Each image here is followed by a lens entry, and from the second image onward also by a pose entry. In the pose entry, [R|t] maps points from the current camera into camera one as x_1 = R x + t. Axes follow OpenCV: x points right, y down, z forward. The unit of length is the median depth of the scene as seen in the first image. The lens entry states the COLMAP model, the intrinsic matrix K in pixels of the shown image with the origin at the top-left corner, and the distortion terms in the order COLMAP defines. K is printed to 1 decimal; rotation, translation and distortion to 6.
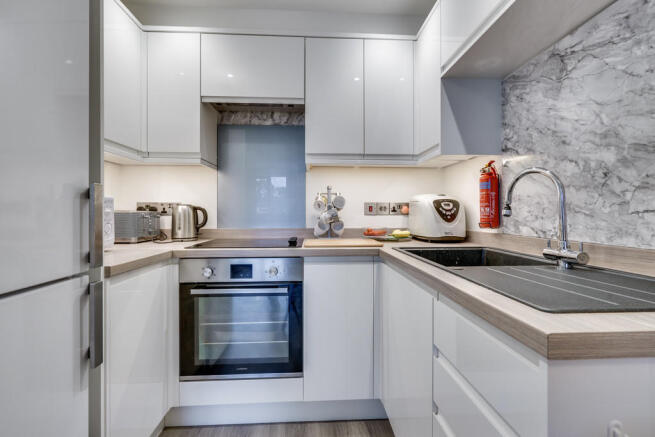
lens RADIAL K [[297.4, 0, 327.5], [0, 297.4, 218.5], [0, 0, 1]] dist [-0.001062, -0.000016]
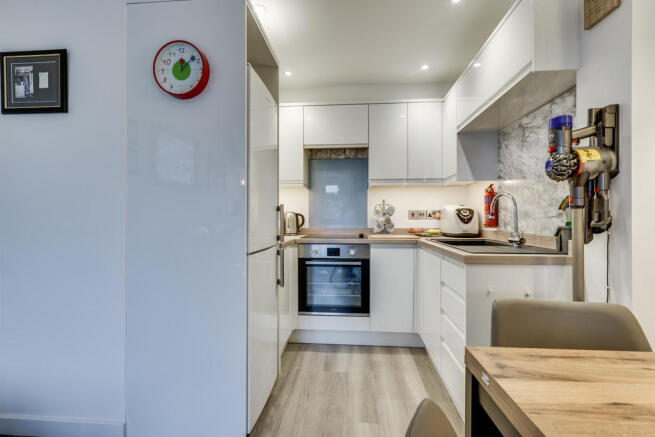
lens RADIAL K [[298.2, 0, 327.5], [0, 298.2, 218.5], [0, 0, 1]] dist [-0.004240, -0.000248]
pose [[0.988861, 0.000072, -0.148844, -0.064104], [-0.002269, 0.999891, -0.014592, 0.010463], [0.148827, 0.014767, 0.988753, -0.637416]]
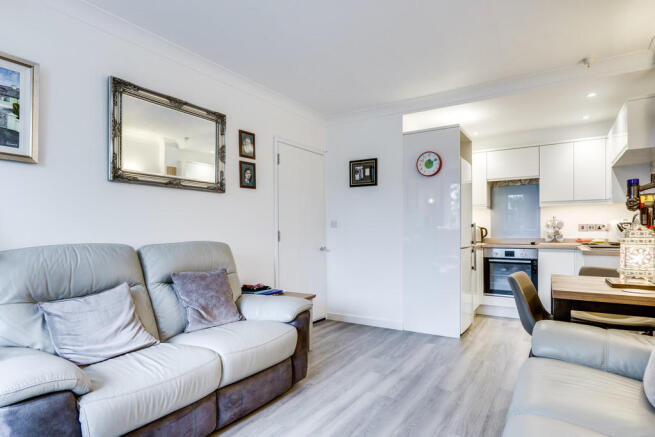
lens RADIAL K [[352.7, 0, 334.7], [0, 352.7, 232.7], [0, 0, 1]] dist [0.000294, 0.000064]
pose [[0.813724, -0.000657, -0.581251, 0.218955], [-0.004839, 0.999957, -0.007905, 0.029220], [0.581231, 0.009245, 0.813686, -2.090656]]
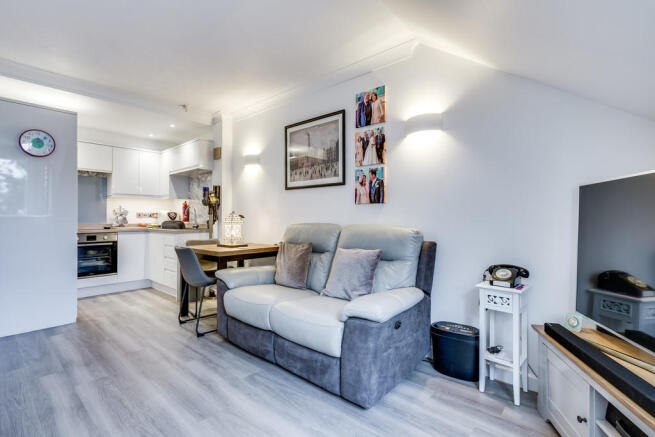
lens RADIAL K [[311.6, 0, 330.5], [0, 311.6, 212.1], [0, 0, 1]] dist [-0.001815, -0.000276]
pose [[0.705845, 0.013211, 0.708243, -0.708390], [0.011981, 0.999460, -0.030584, 0.048066], [-0.708264, 0.030073, 0.705306, -2.399707]]
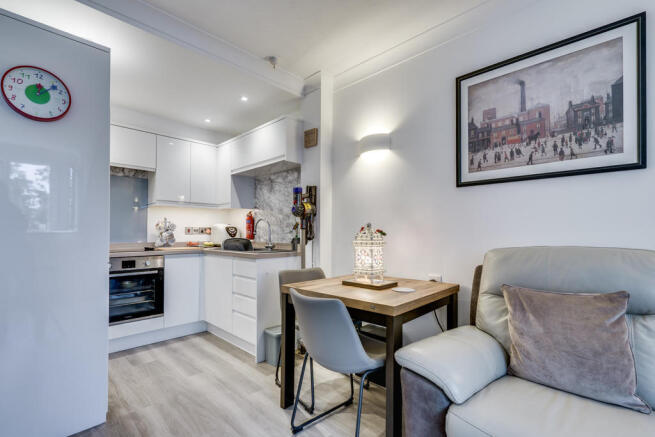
lens RADIAL K [[300.0, 0, 327.3], [0, 300.0, 225.3], [0, 0, 1]] dist [-0.003407, -0.000013]
pose [[0.740802, 0.019020, 0.671454, -0.581390], [0.009978, 0.999177, -0.039312, 0.018203], [-0.671649, 0.035822, 0.740003, -1.139918]]
